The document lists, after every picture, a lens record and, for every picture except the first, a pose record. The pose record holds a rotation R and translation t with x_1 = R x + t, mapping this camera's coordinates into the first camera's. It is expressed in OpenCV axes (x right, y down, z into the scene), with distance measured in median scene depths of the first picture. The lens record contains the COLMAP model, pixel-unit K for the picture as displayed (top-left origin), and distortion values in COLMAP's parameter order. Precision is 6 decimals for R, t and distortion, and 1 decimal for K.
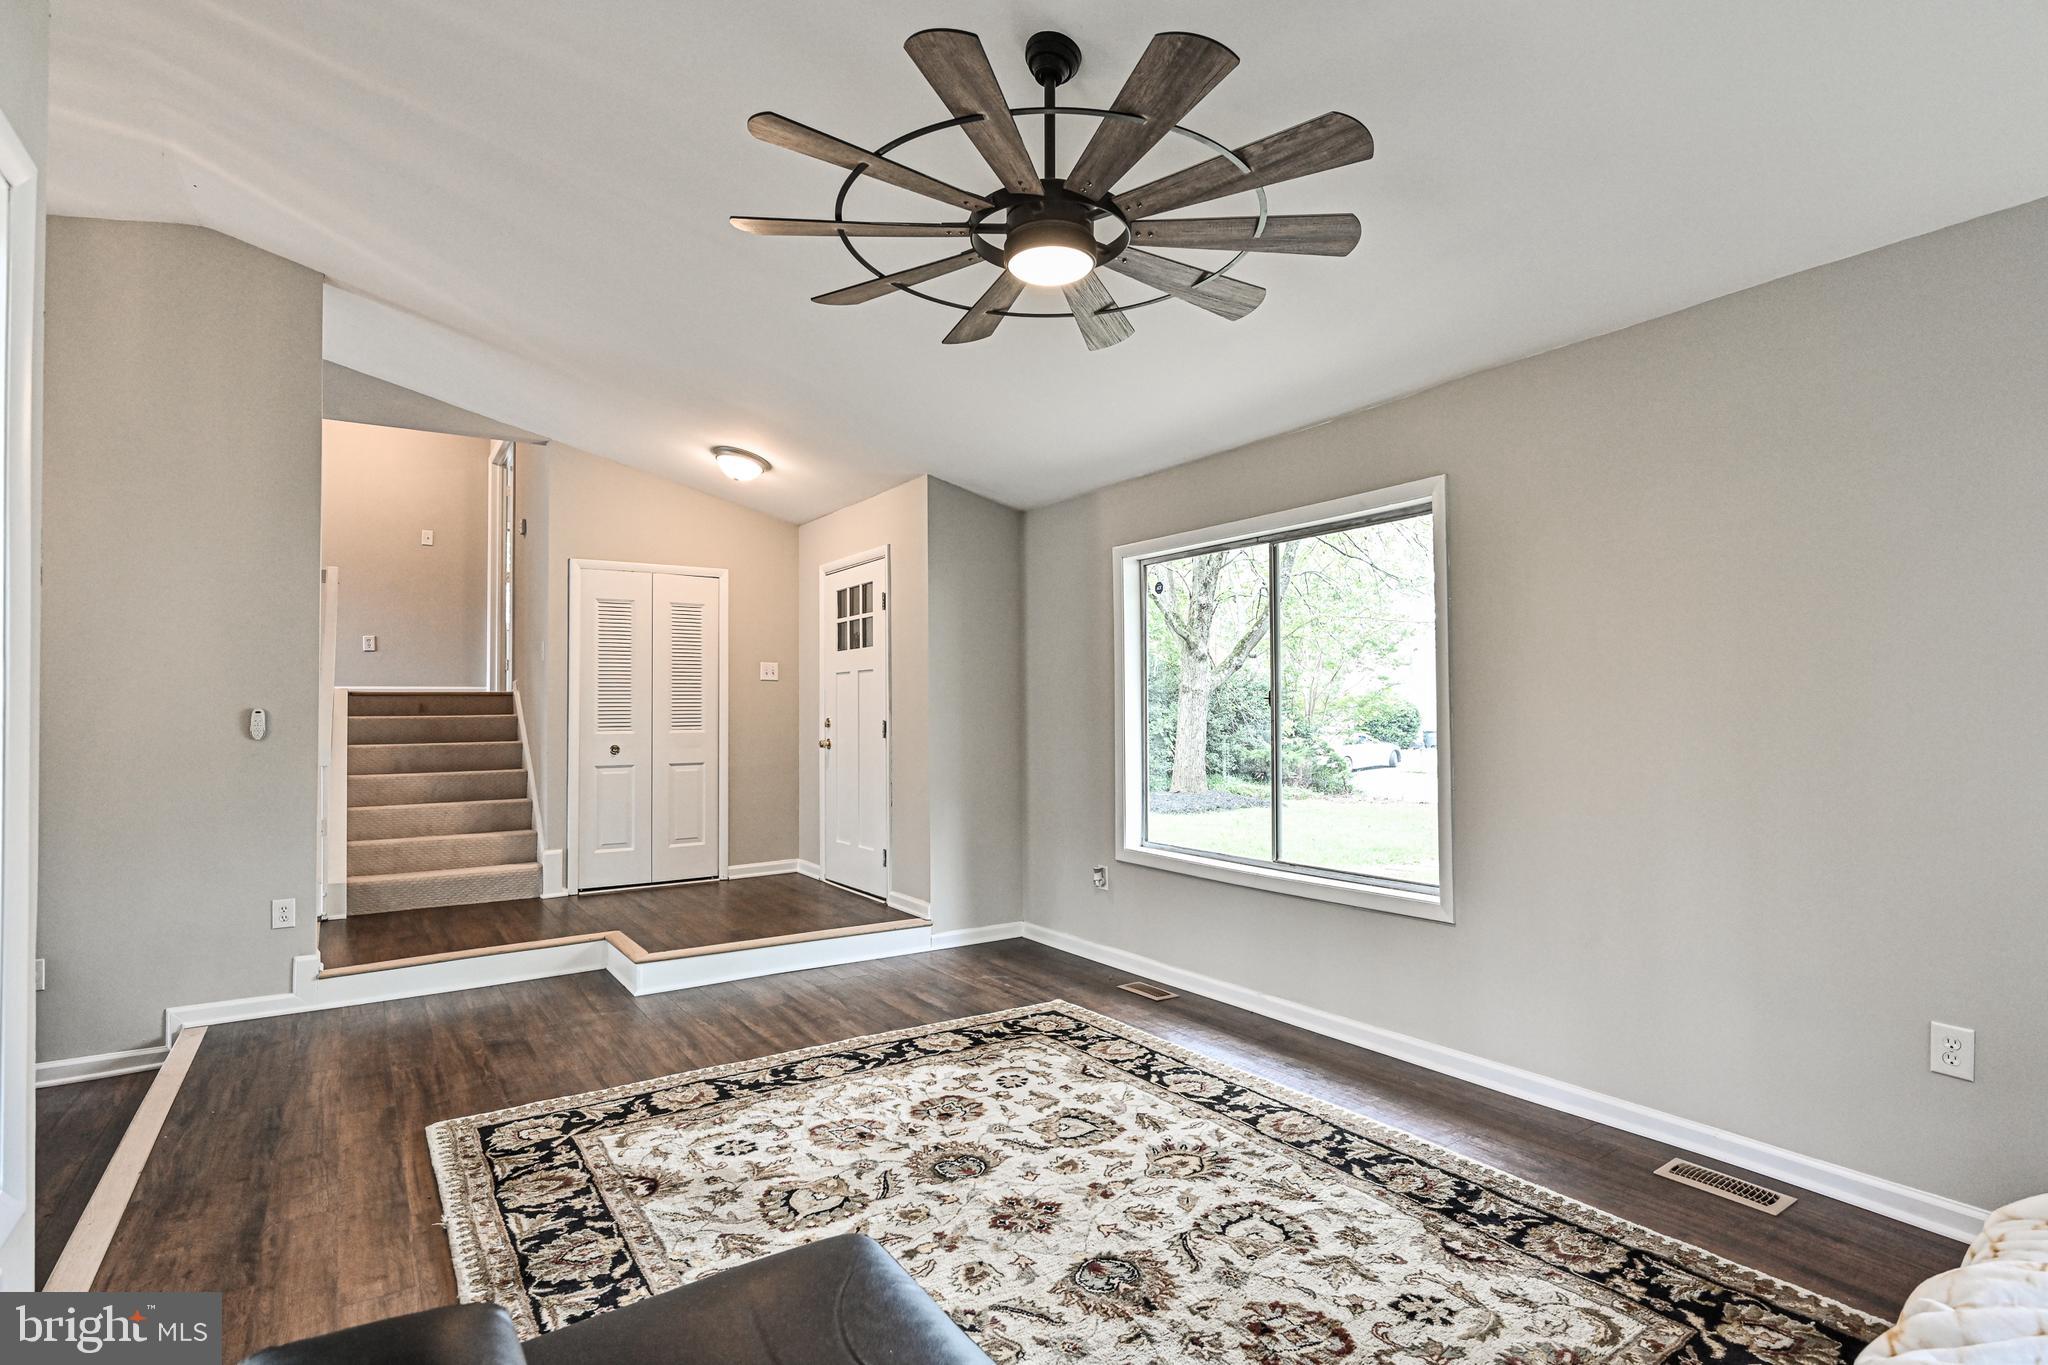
lens RADIAL K [[1010.6, 0, 1032.8], [0, 1010.6, 685.2], [0, 0, 1]] dist [-0.001368, 0.000003]
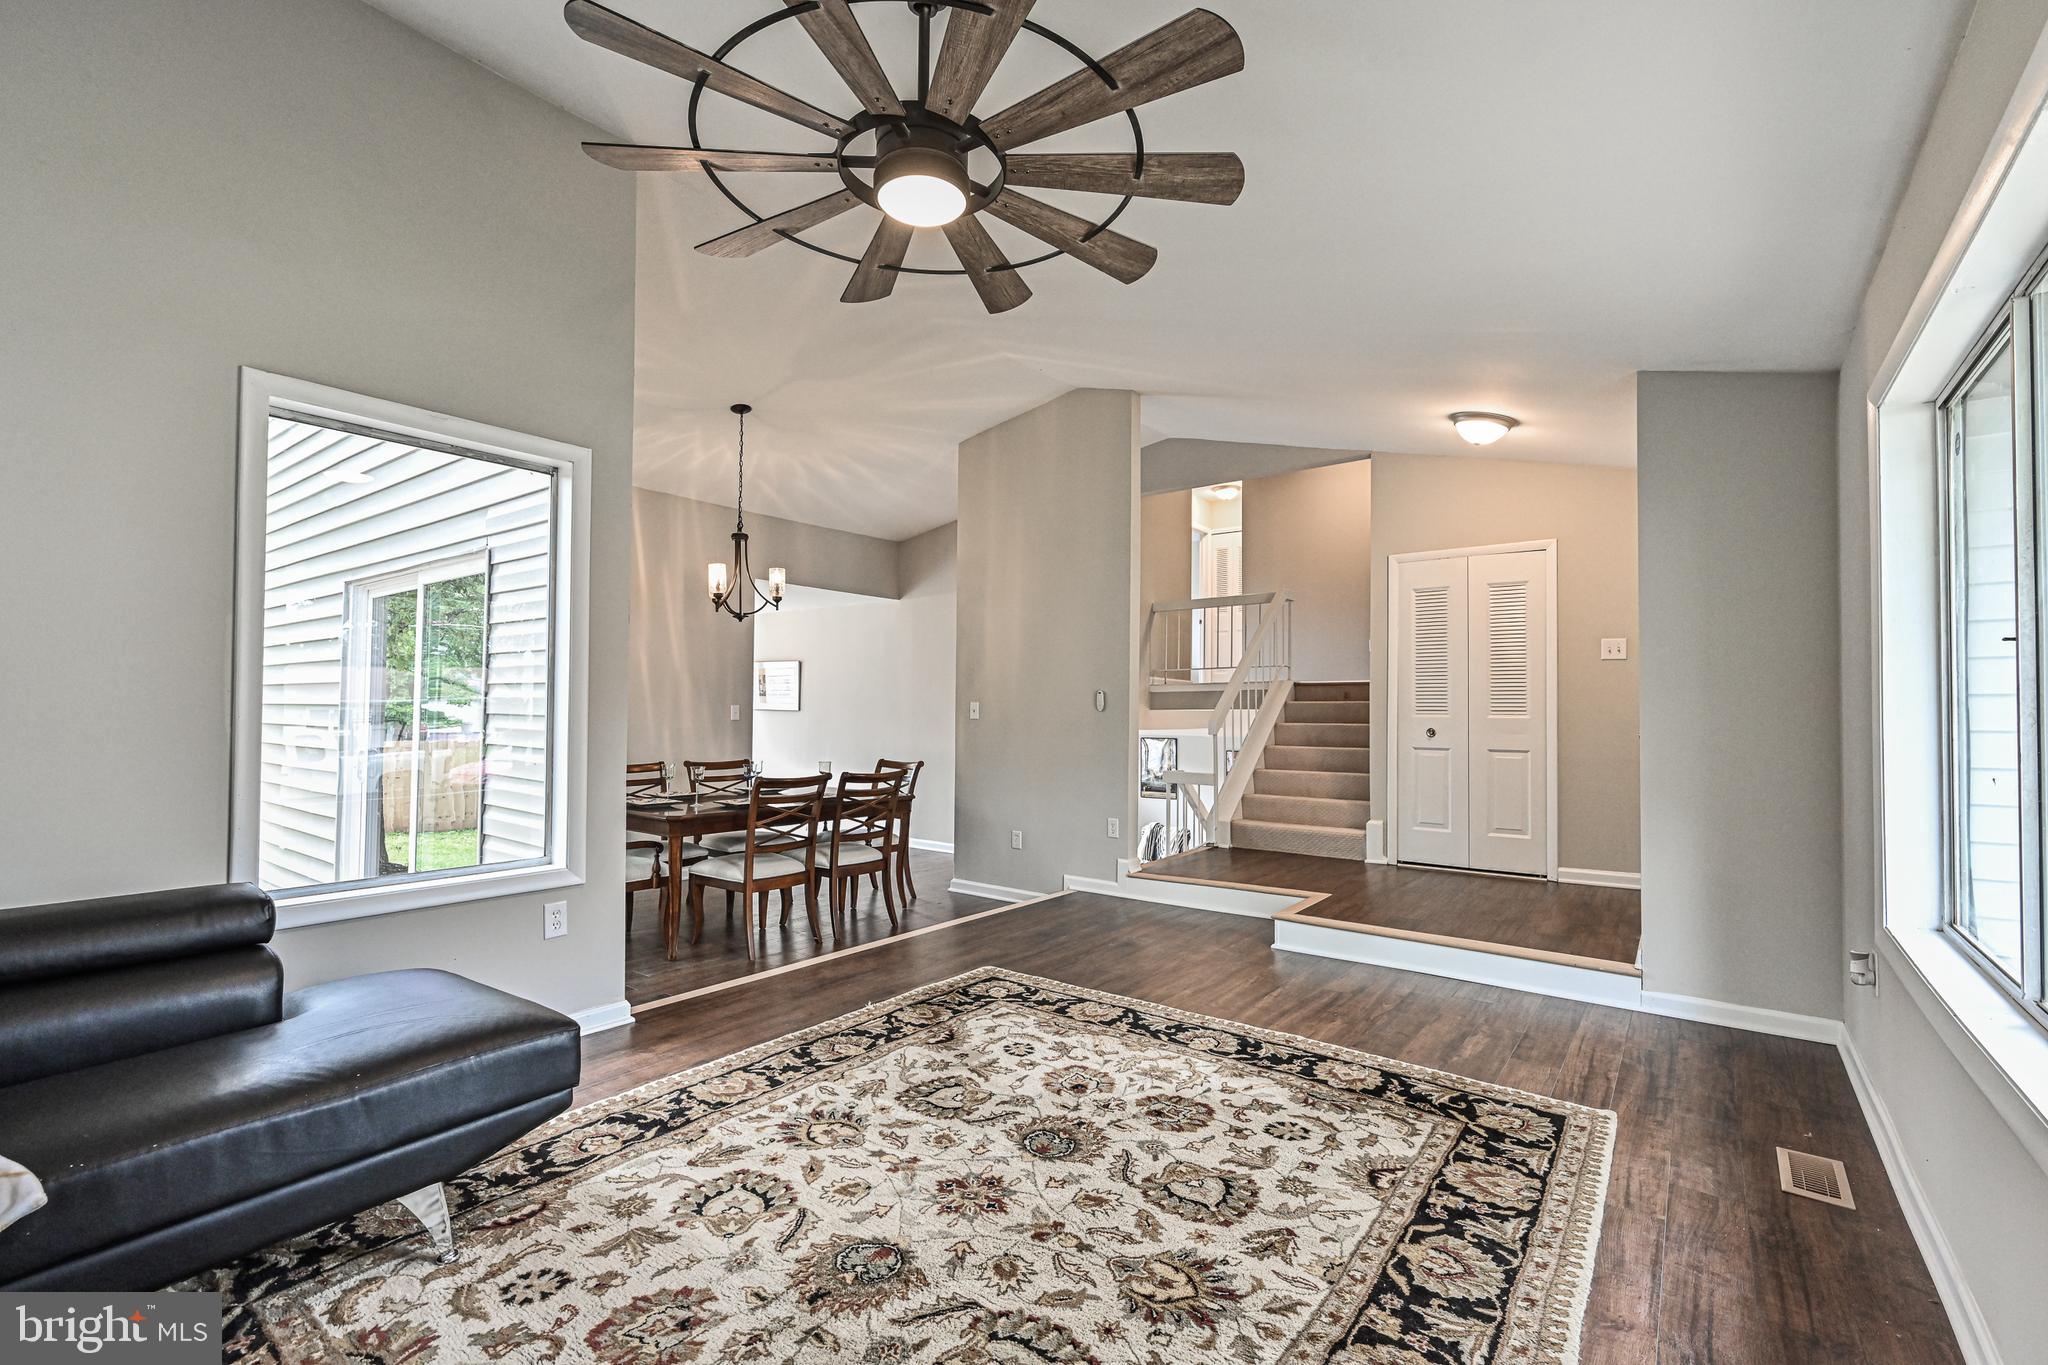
lens RADIAL K [[895.7, 0, 1021.5], [0, 895.7, 690.7], [0, 0, 1]] dist [-0.001796, 0.000237]
pose [[0.319057, -0.013530, -0.947639, 0.645150], [0.015055, 0.999844, -0.009207, 0.046029], [0.947616, -0.011330, 0.319212, 0.620157]]
